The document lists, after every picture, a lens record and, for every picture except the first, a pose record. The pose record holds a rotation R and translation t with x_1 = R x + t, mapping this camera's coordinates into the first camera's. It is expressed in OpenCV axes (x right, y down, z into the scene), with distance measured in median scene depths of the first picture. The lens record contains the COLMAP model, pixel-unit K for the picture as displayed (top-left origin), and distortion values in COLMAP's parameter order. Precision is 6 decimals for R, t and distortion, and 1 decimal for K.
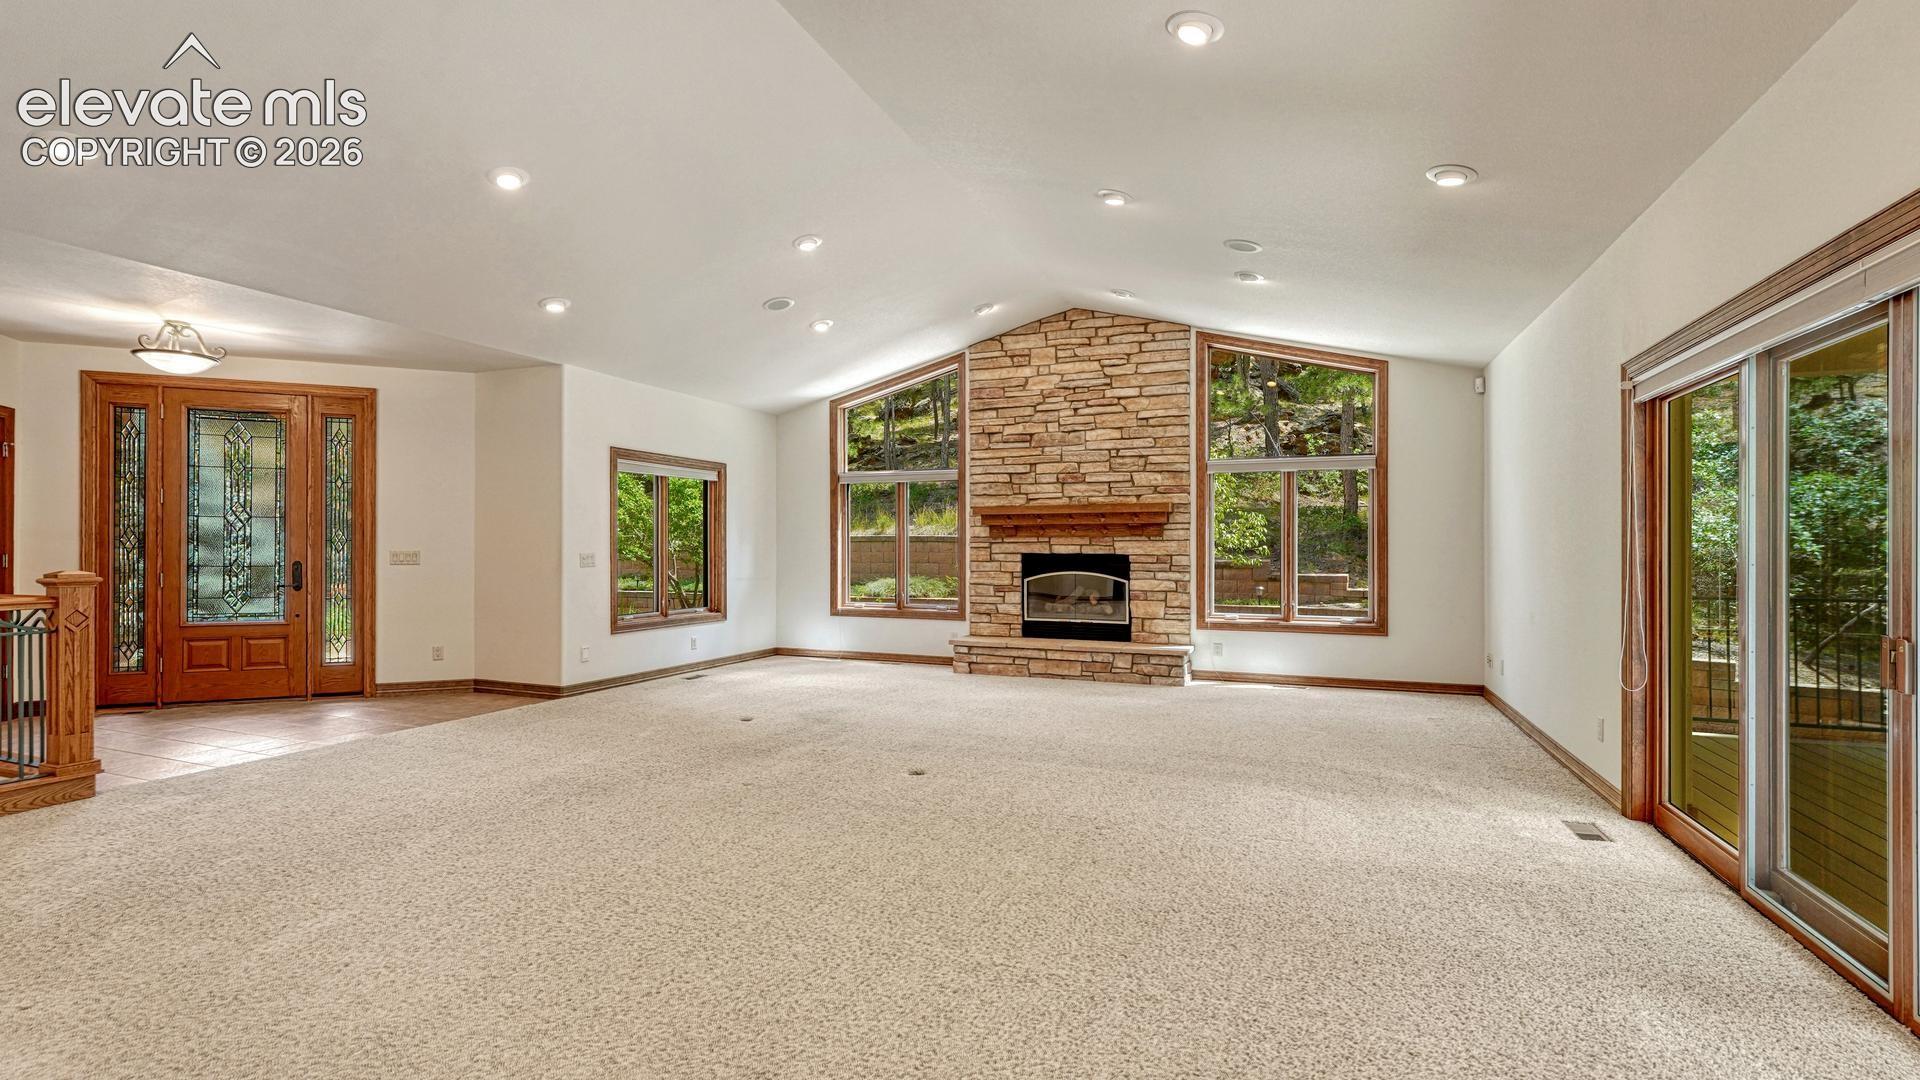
lens RADIAL K [[860.1, 0, 960.0], [0, 860.1, 540.0], [0, 0, 1]] dist [0.000125, 0.000073]
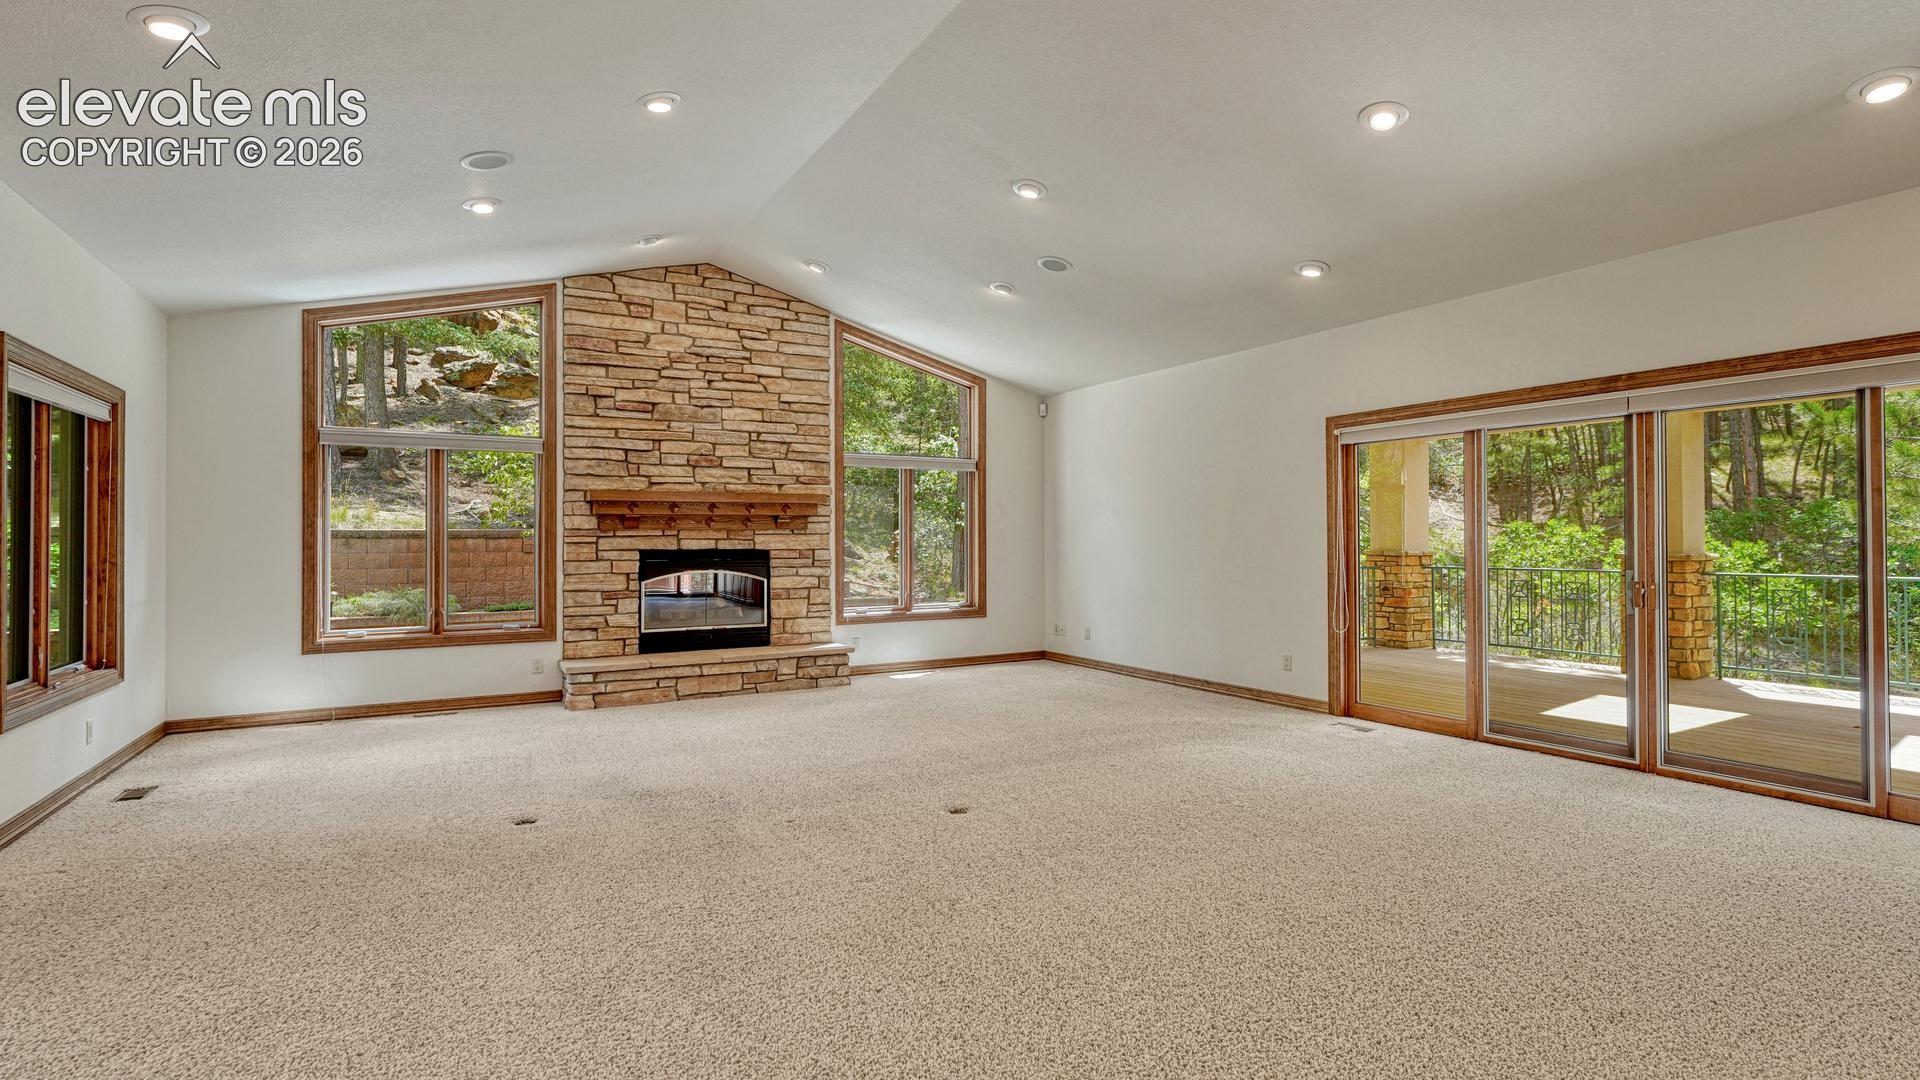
lens RADIAL K [[882.2, 0, 957.1], [0, 882.2, 528.0], [0, 0, 1]] dist [-0.001679, -0.000293]
pose [[0.616081, 0.007411, 0.787648, -0.411649], [-0.000543, 0.999959, -0.008984, 0.002355], [-0.787683, 0.005107, 0.616060, 0.267340]]
